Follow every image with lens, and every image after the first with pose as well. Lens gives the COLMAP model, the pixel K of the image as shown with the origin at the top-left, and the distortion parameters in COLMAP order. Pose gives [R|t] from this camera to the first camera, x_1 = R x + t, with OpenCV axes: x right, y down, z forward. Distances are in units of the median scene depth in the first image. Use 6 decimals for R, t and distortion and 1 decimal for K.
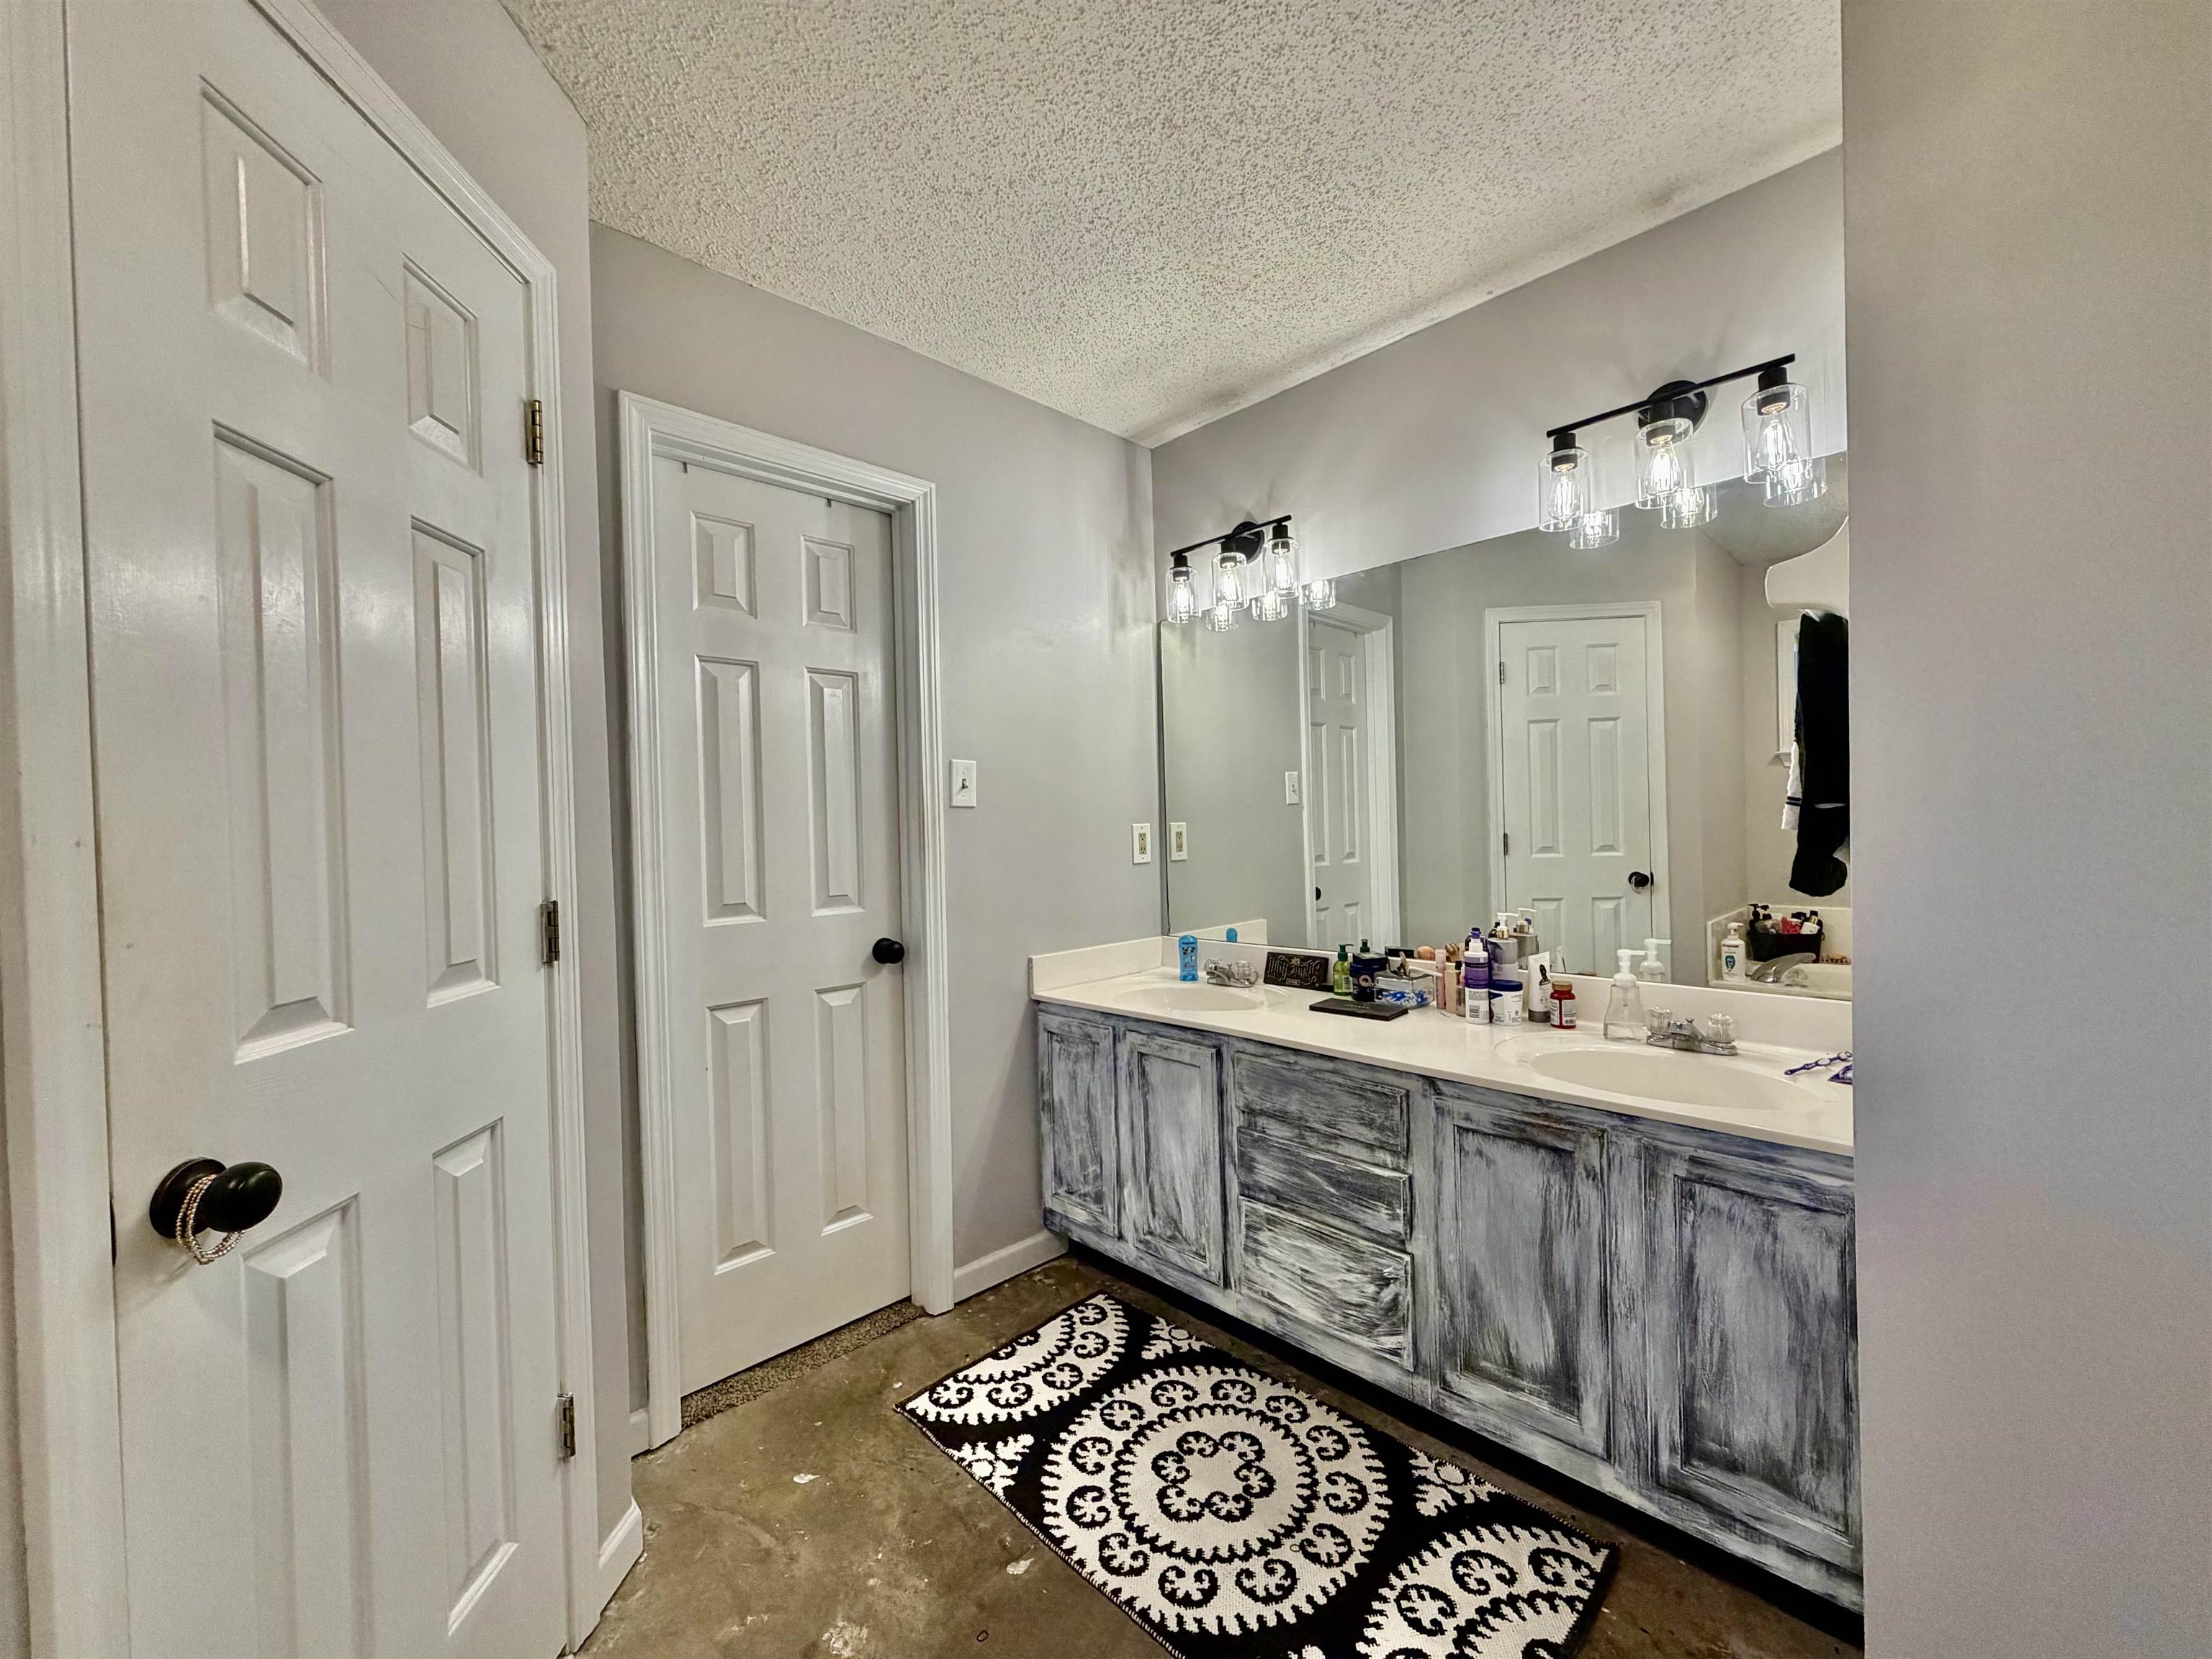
lens RADIAL K [[878.7, 0, 1109.4], [0, 878.7, 830.8], [0, 0, 1]] dist [-0.000912, 0.000627]
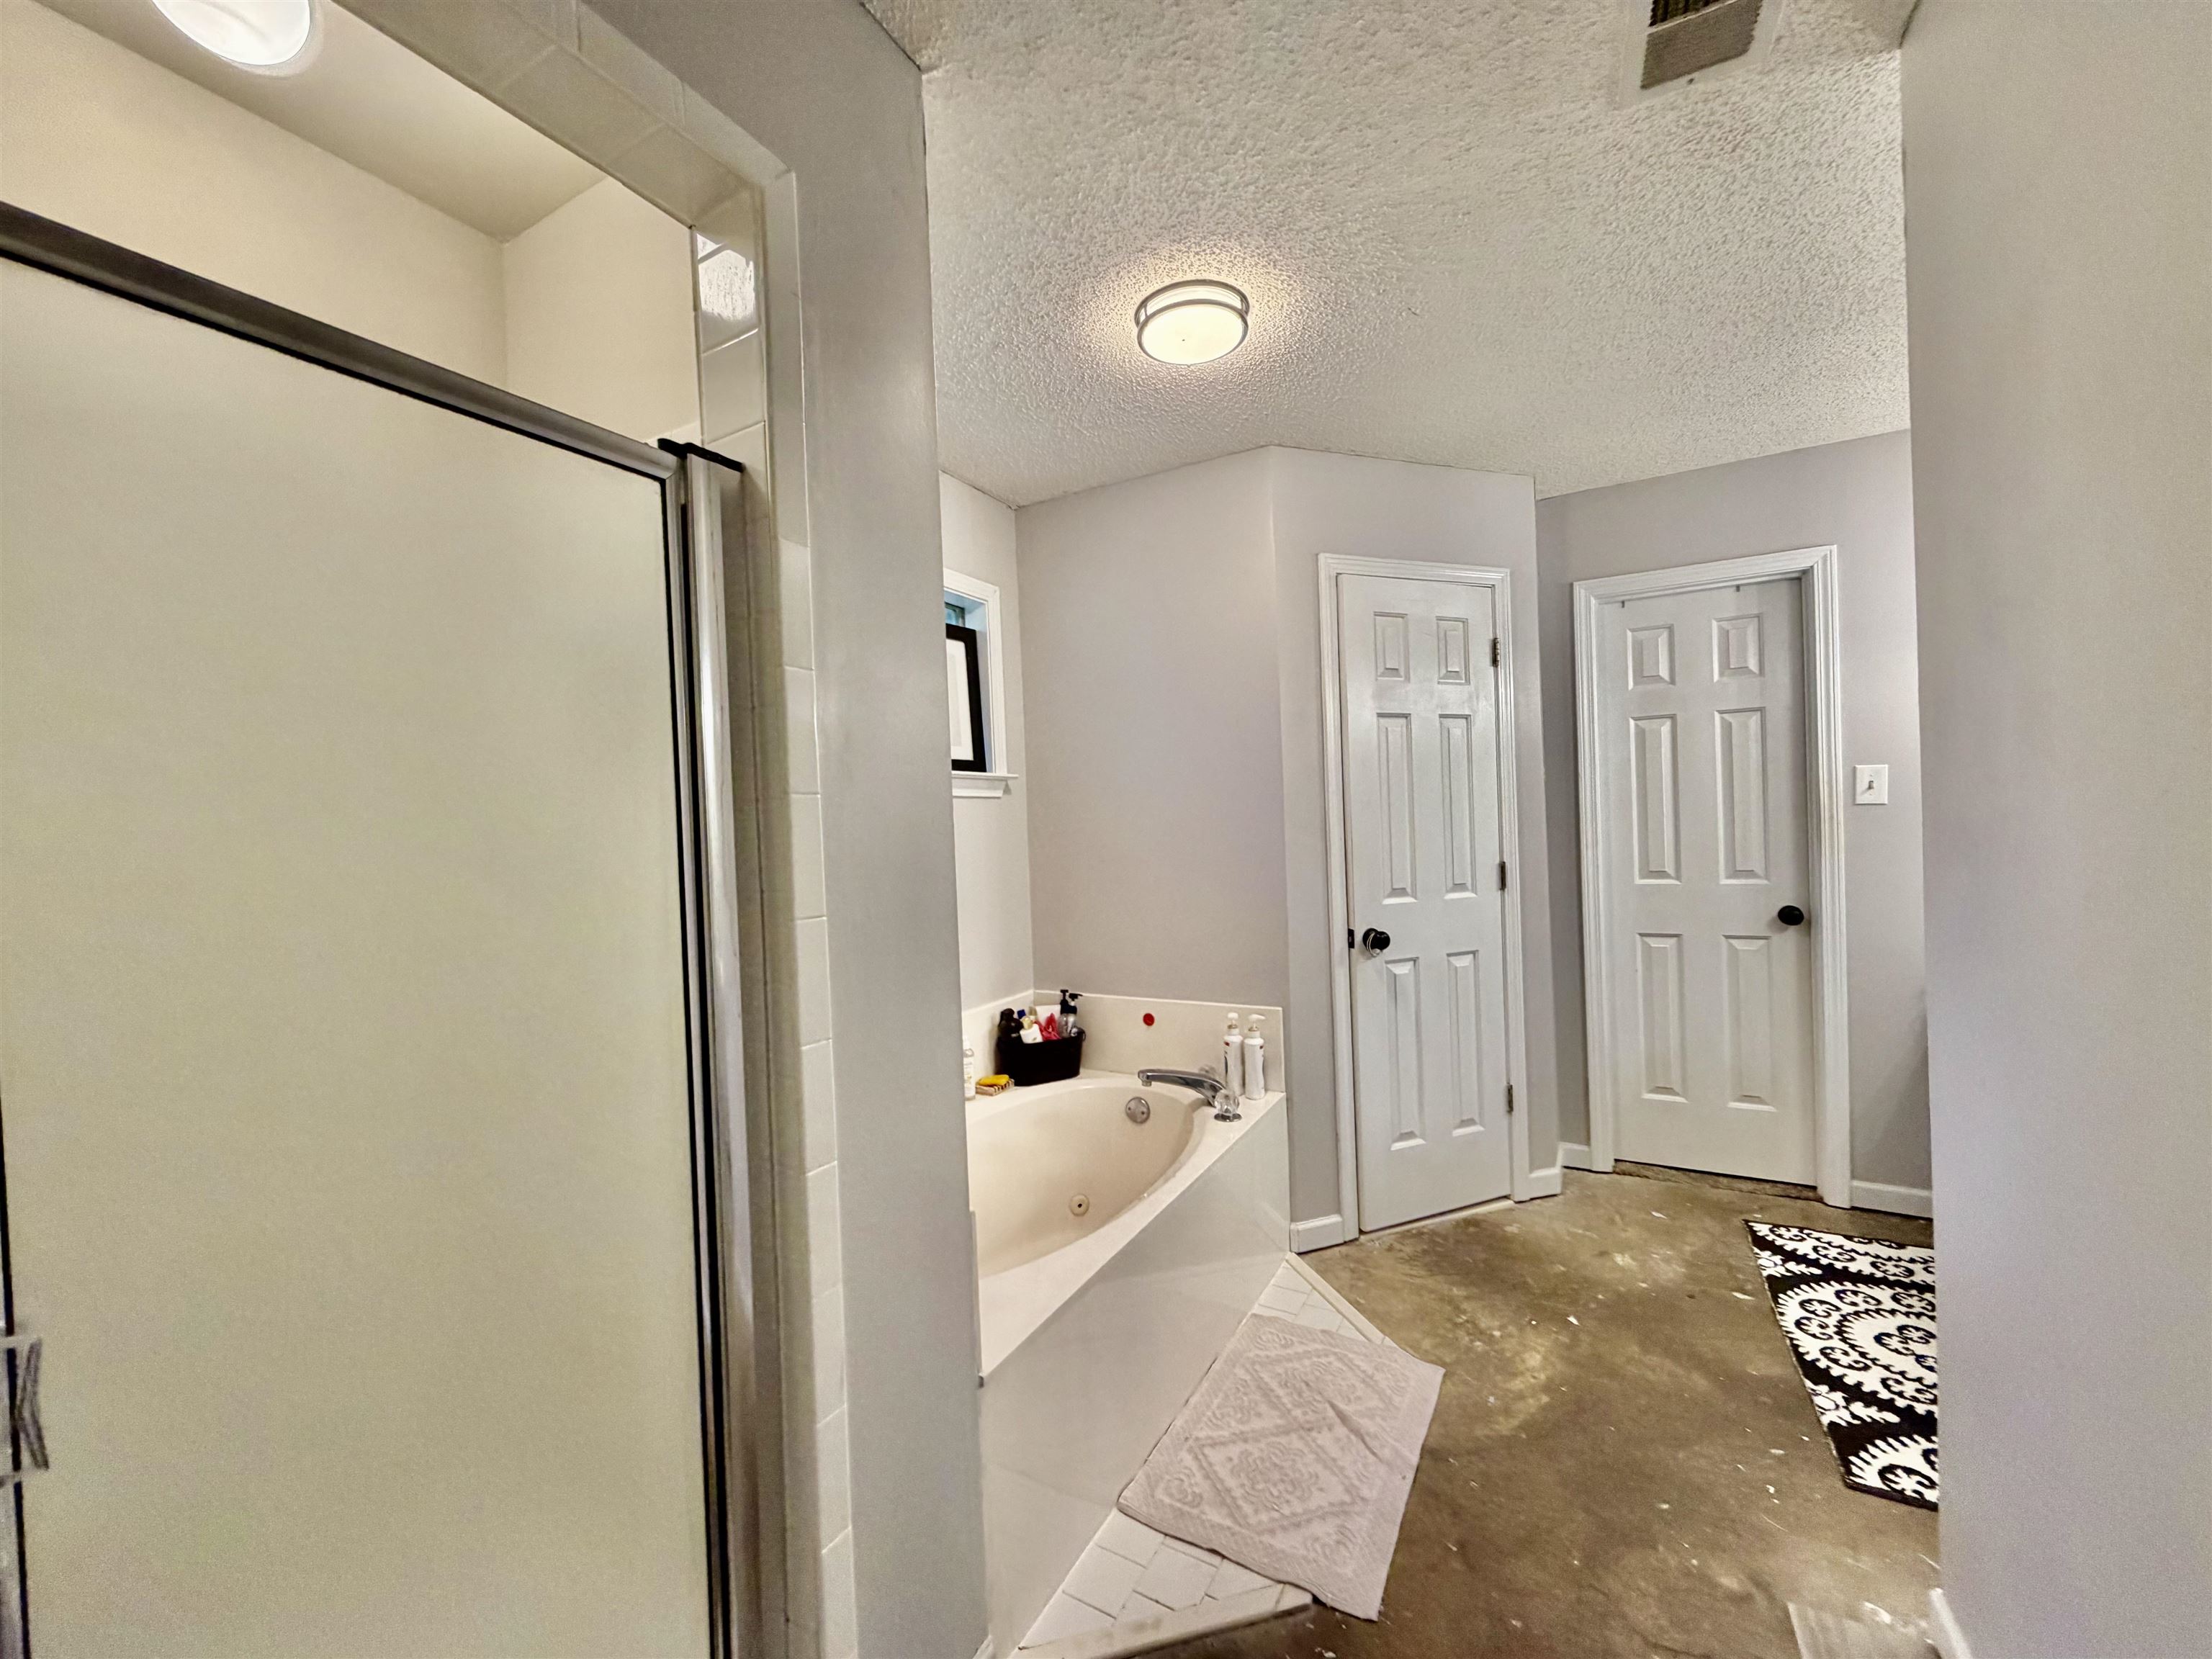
lens RADIAL K [[878.7, 0, 1106.6], [0, 878.7, 832.3], [0, 0, 1]] dist [-0.000912, 0.000627]
pose [[0.290937, 0.023246, -0.956460, 0.803335], [0.019224, 0.999361, 0.030136, -0.053788], [0.956549, -0.027155, 0.290305, -0.406983]]
